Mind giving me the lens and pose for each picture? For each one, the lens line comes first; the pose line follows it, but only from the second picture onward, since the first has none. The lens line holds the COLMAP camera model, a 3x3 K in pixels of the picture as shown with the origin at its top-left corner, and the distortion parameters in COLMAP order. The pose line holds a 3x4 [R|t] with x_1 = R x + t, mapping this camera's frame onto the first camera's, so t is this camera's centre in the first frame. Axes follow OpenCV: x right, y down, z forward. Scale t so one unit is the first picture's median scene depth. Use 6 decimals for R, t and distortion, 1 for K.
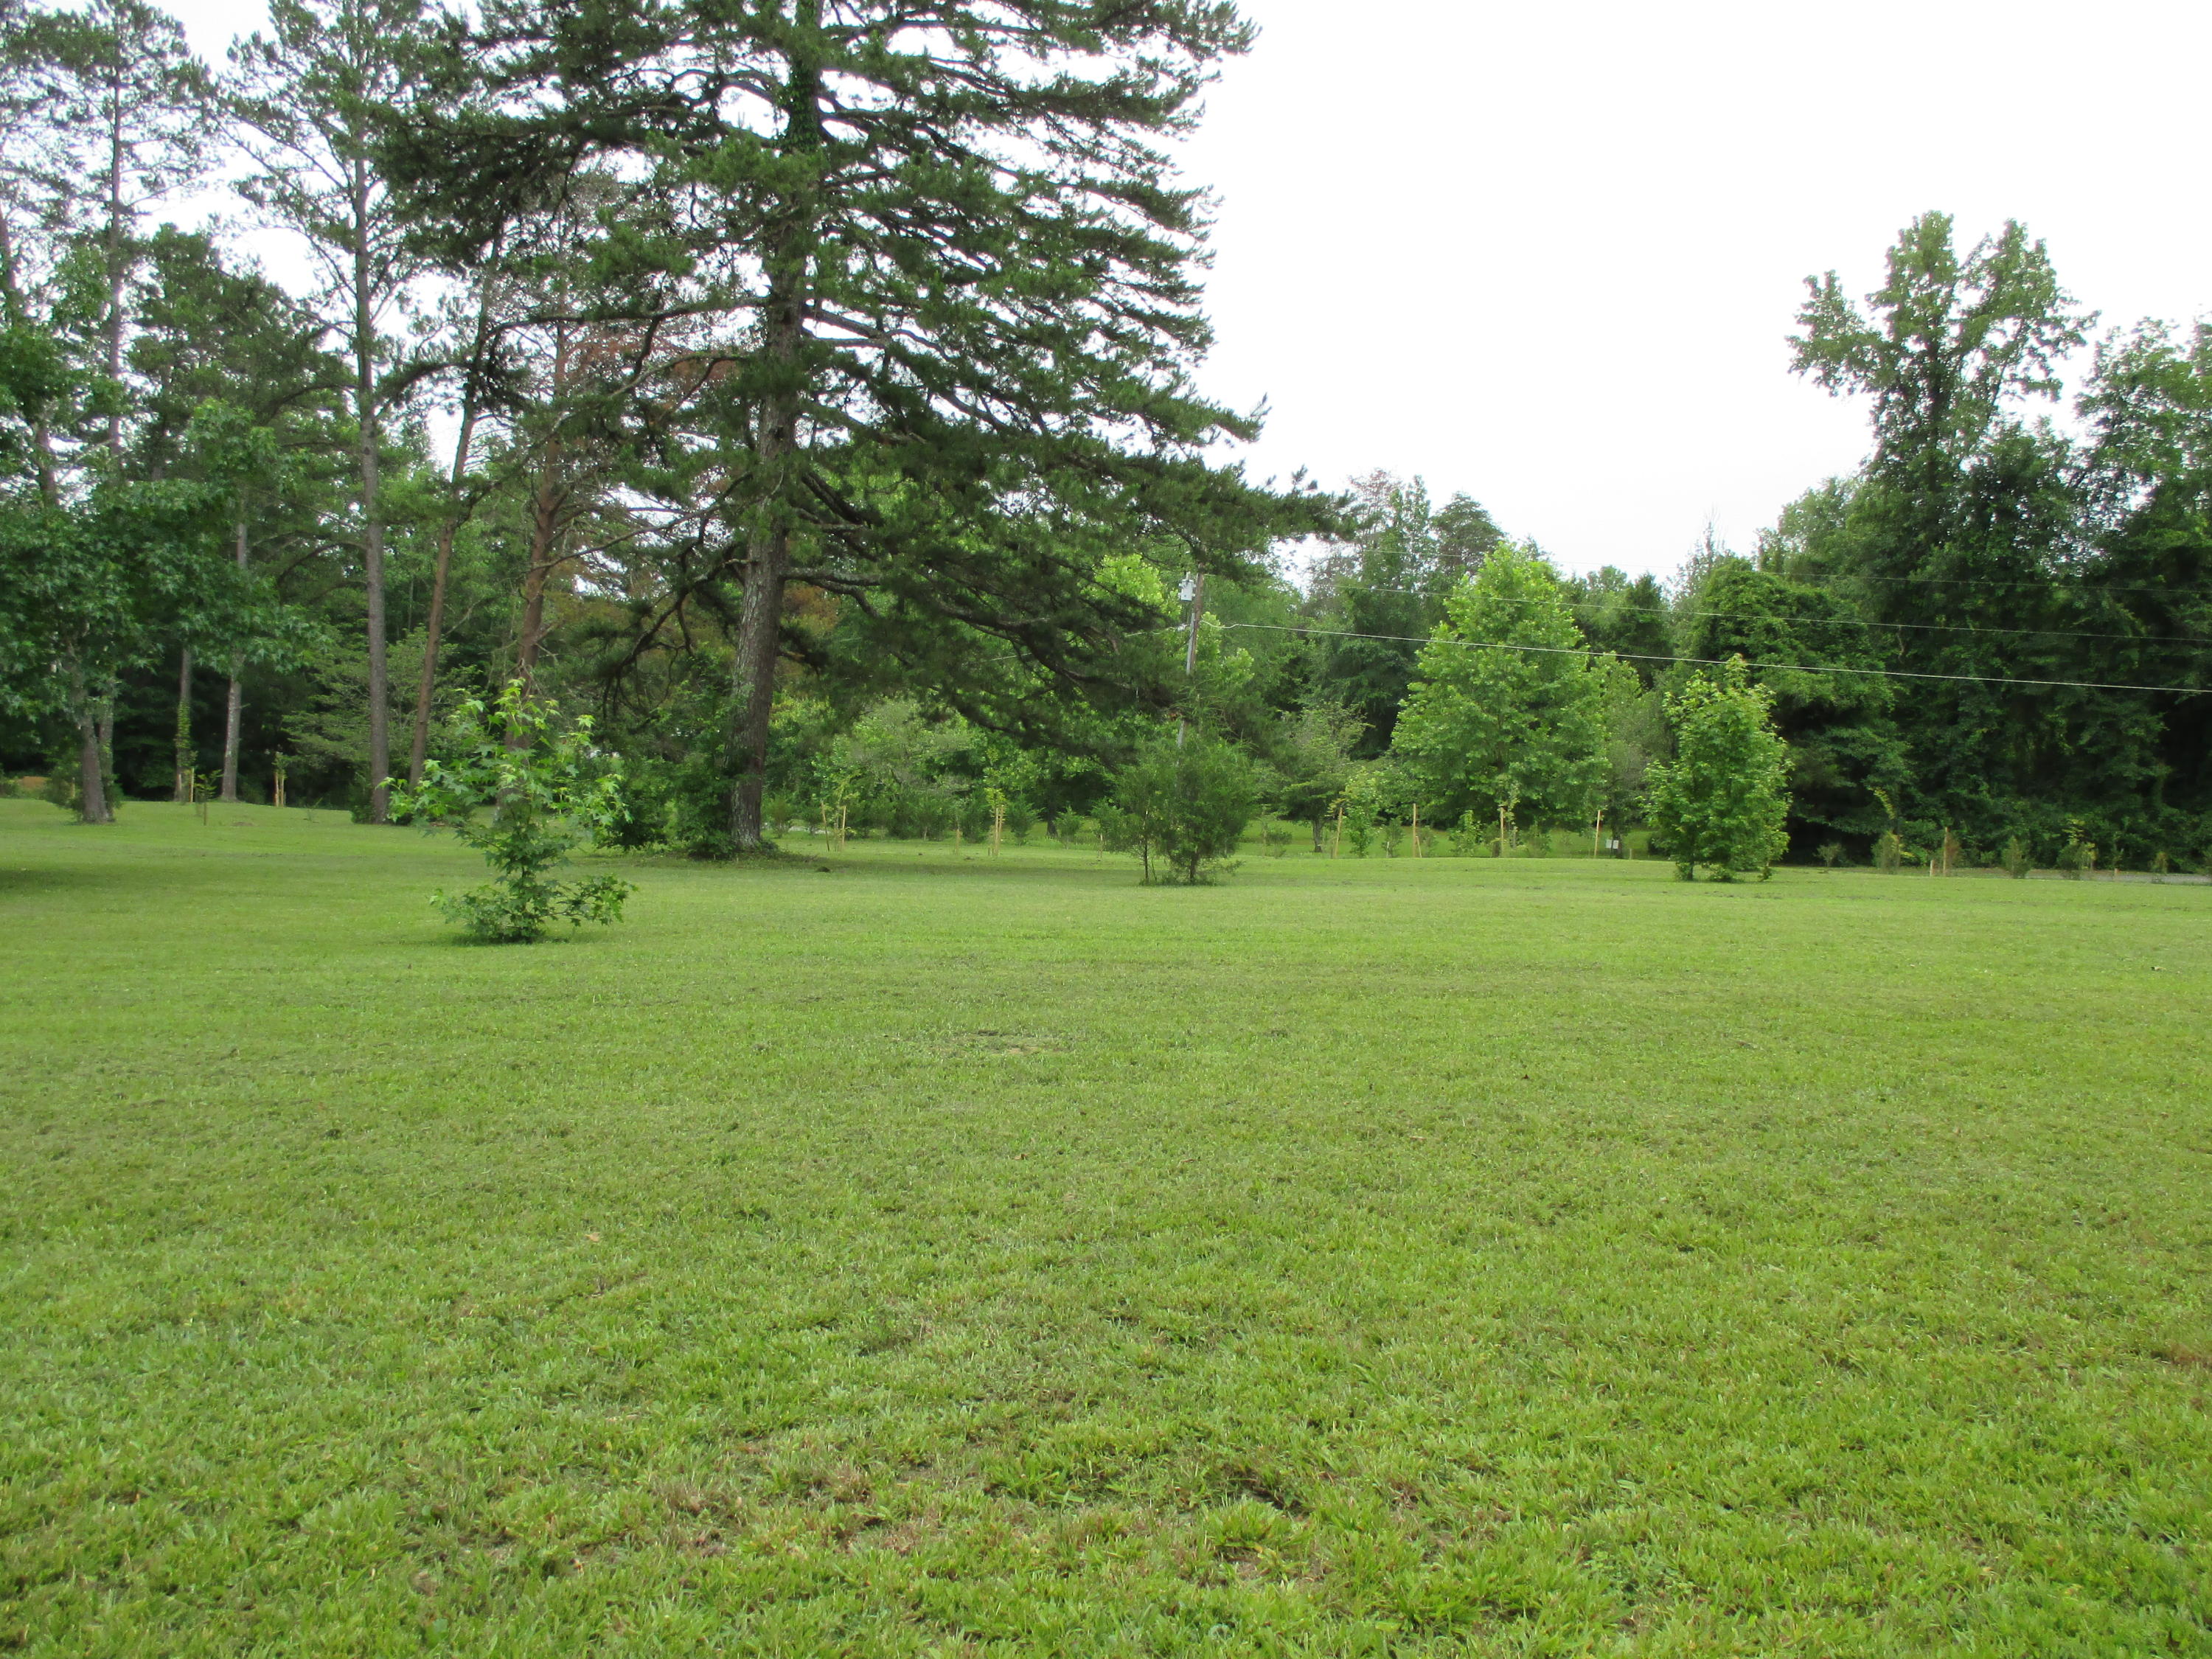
lens RADIAL K [[1829.9, 0, 1109.2], [0, 1829.9, 782.0], [0, 0, 1]] dist [-0.041026, 0.015075]
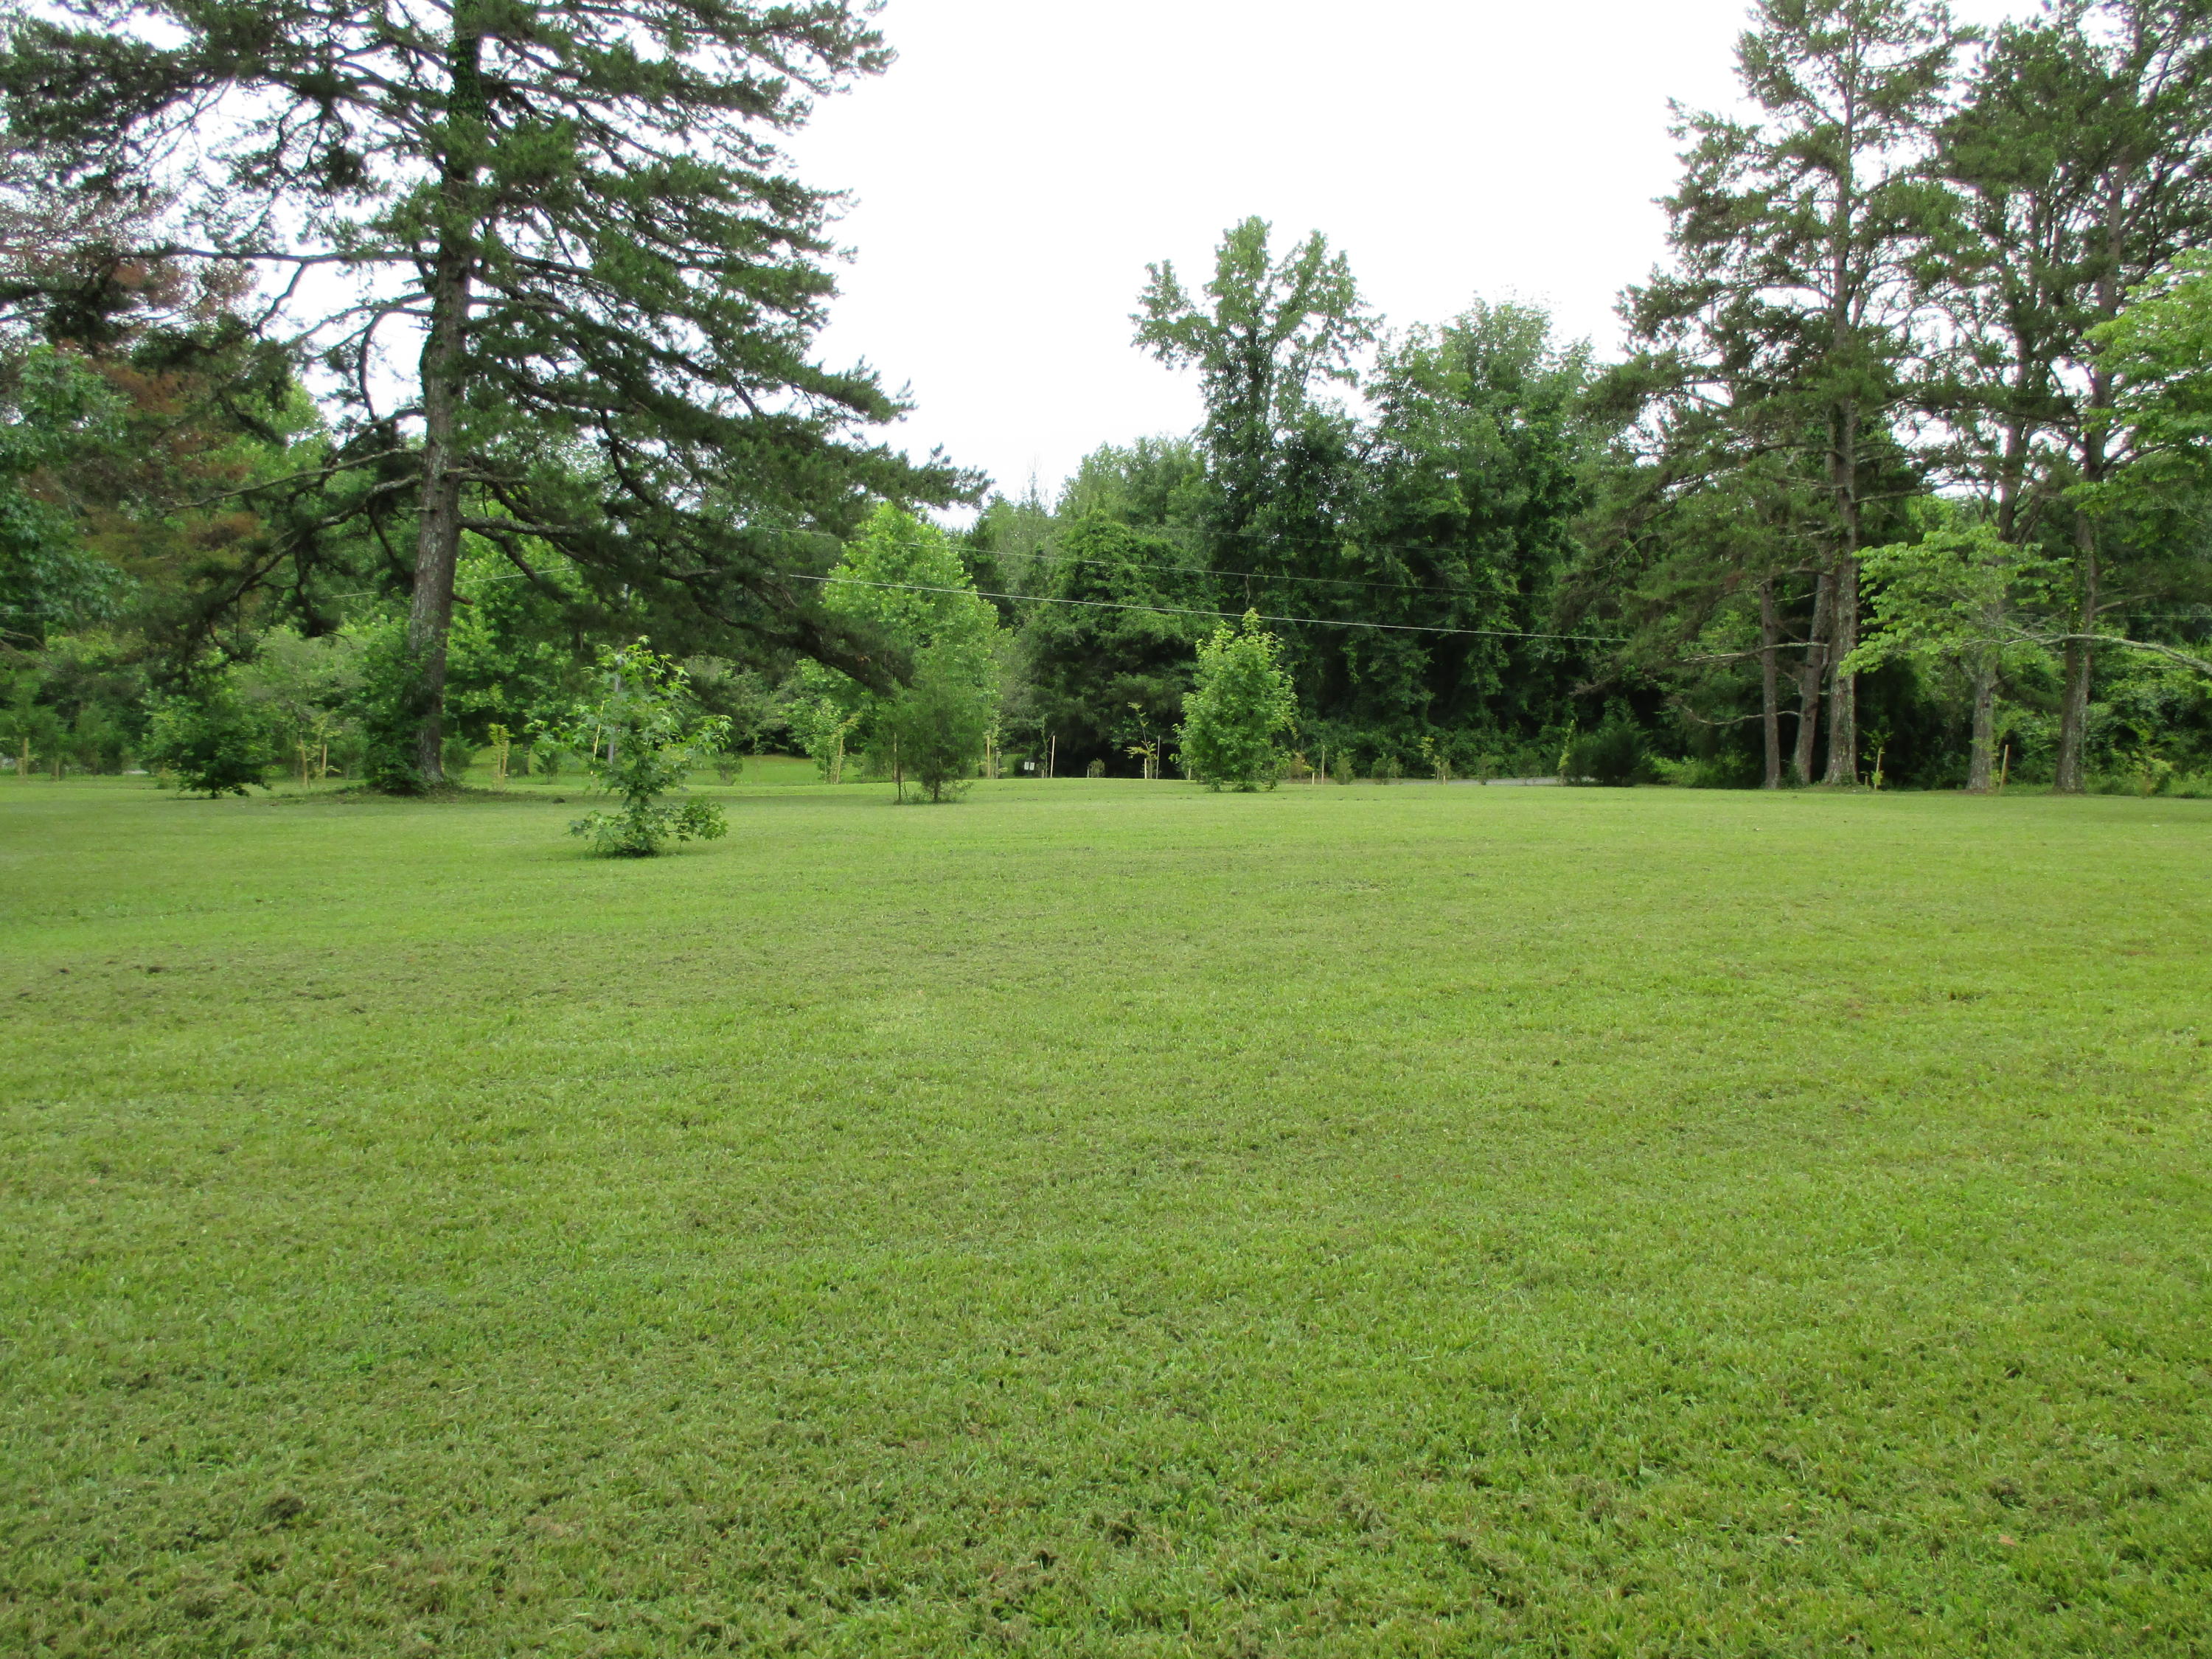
lens RADIAL K [[1829.9, 0, 1116.3], [0, 1829.9, 786.9], [0, 0, 1]] dist [-0.041026, 0.015075]
pose [[0.914142, -0.028913, 0.404362, -0.116591], [0.012109, 0.998956, 0.044054, -0.001656], [-0.405214, -0.035375, 0.913537, -0.050691]]
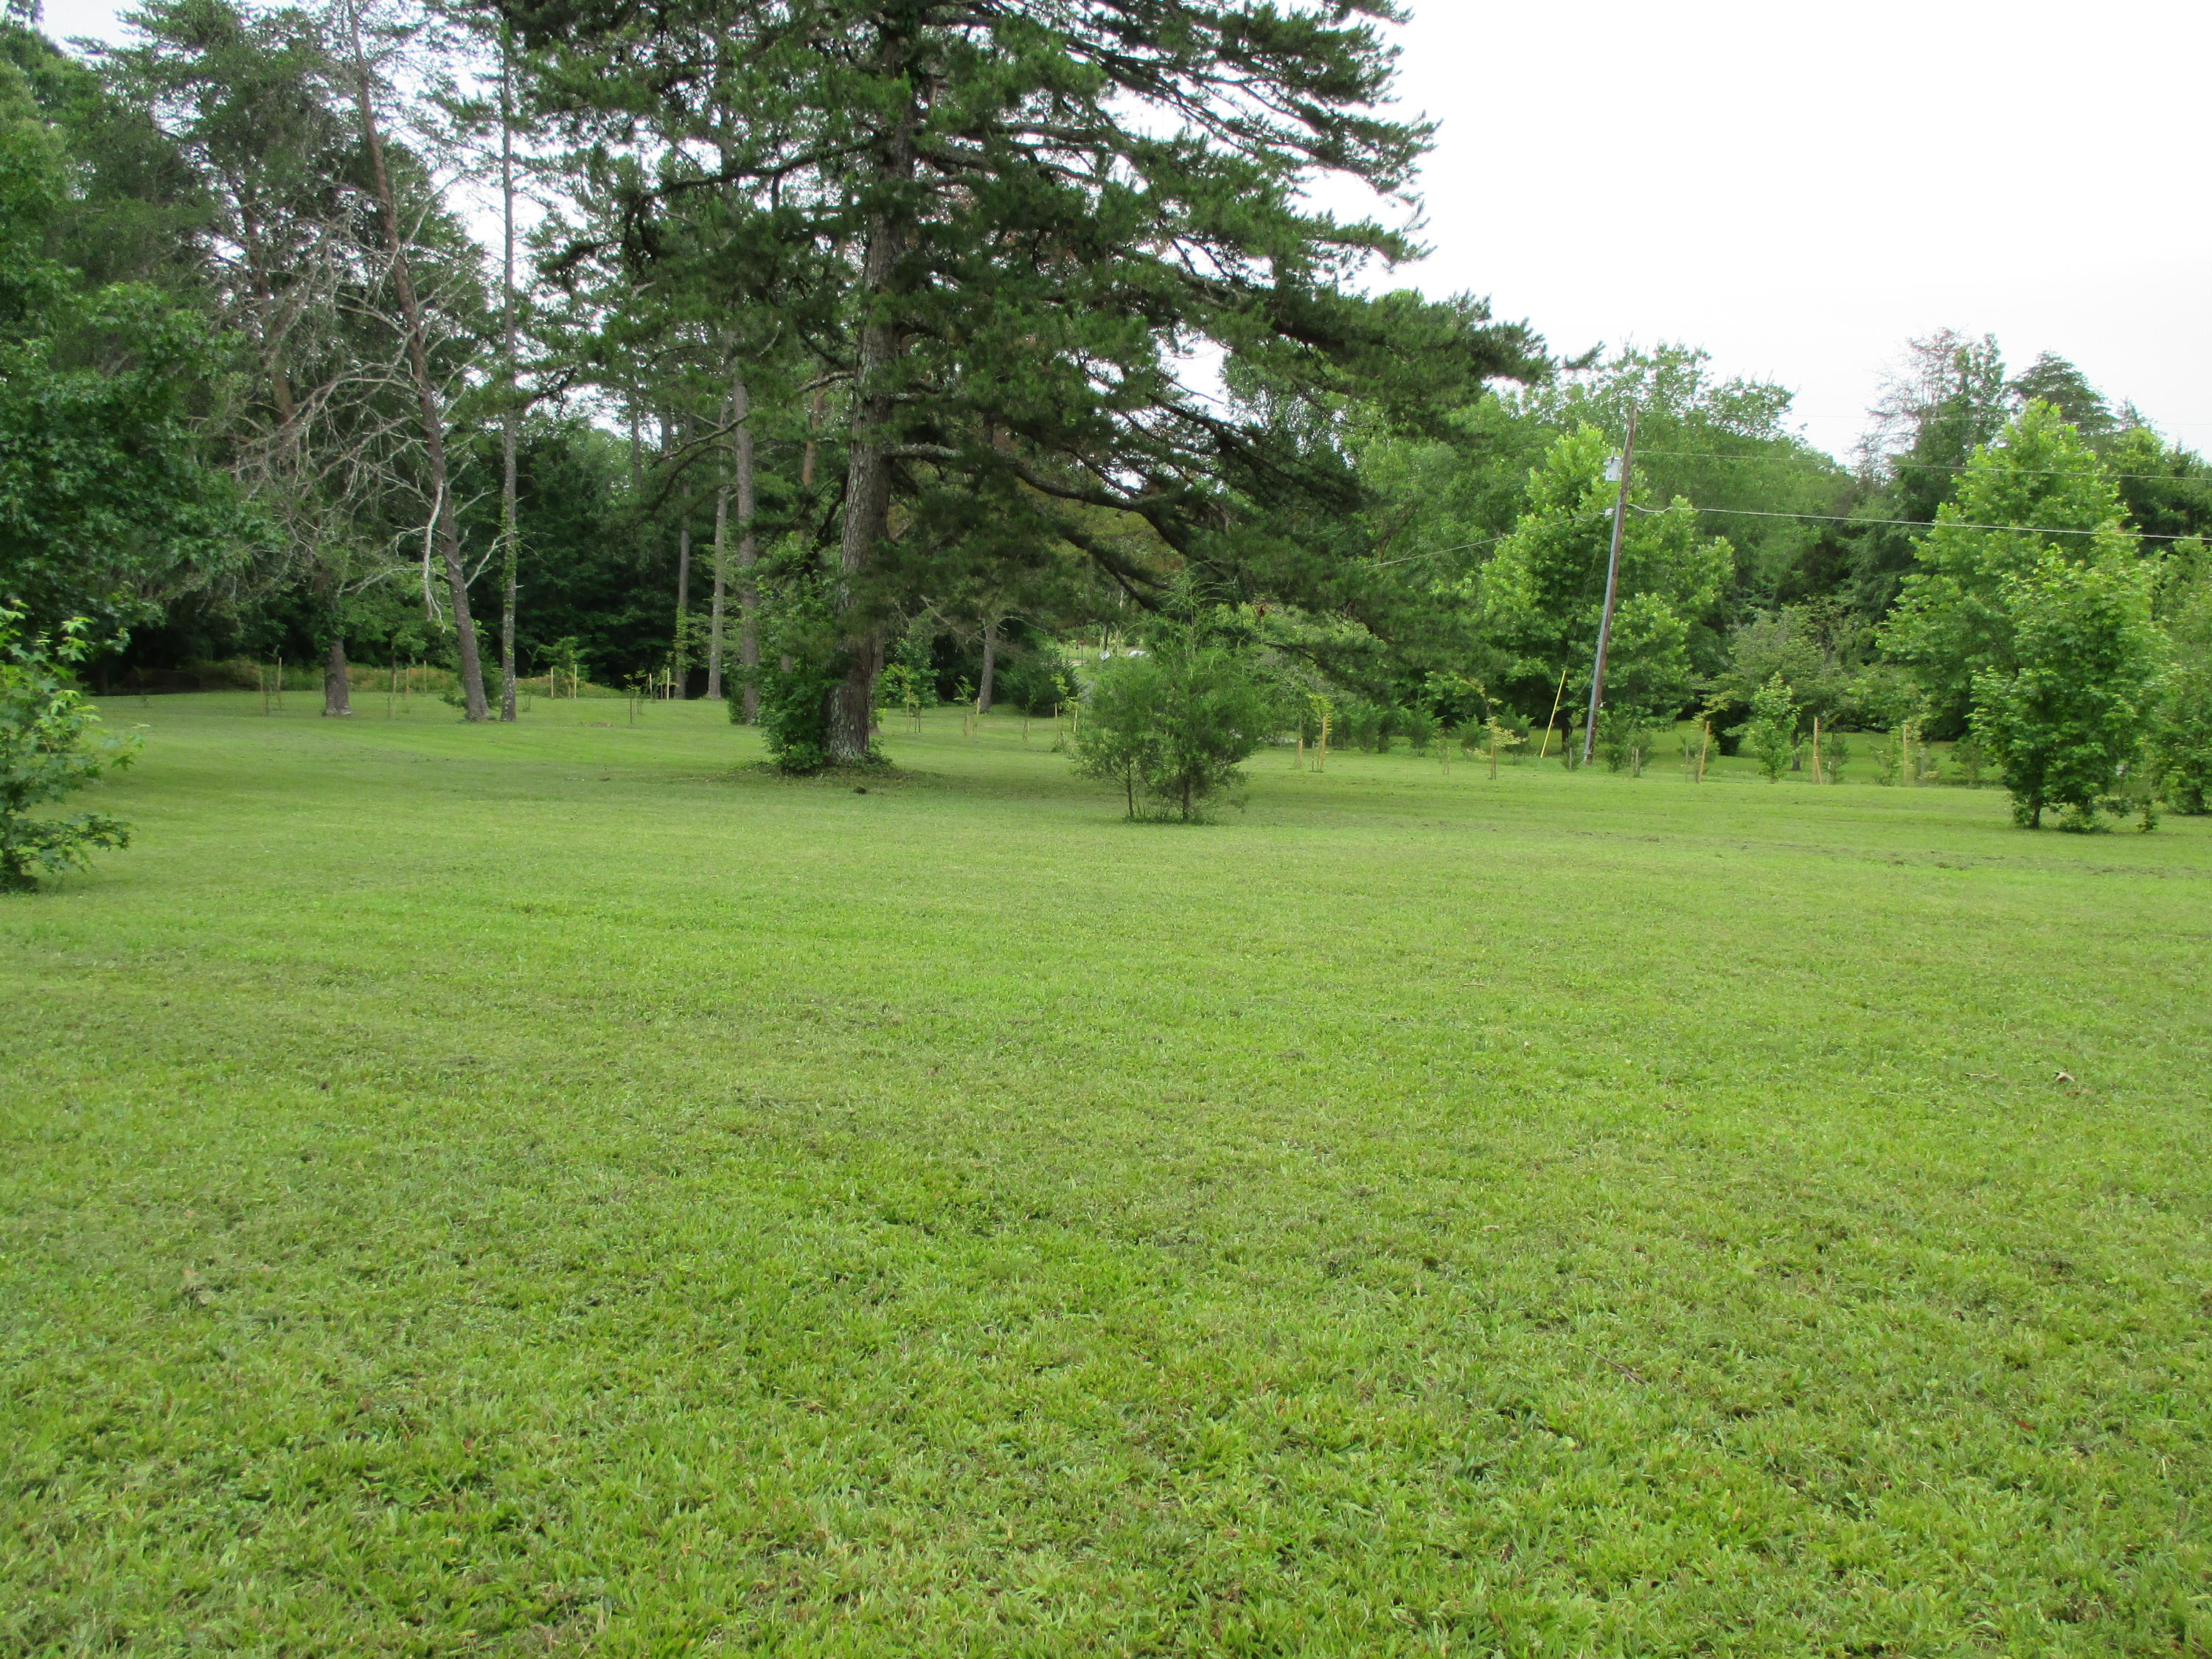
lens RADIAL K [[1829.9, 0, 1110.9], [0, 1829.9, 780.3], [0, 0, 1]] dist [-0.041026, 0.015075]
pose [[0.946652, 0.024557, -0.321321, 0.094790], [-0.007540, 0.998507, 0.054099, -0.001710], [0.322170, -0.048790, 0.945424, 0.086246]]
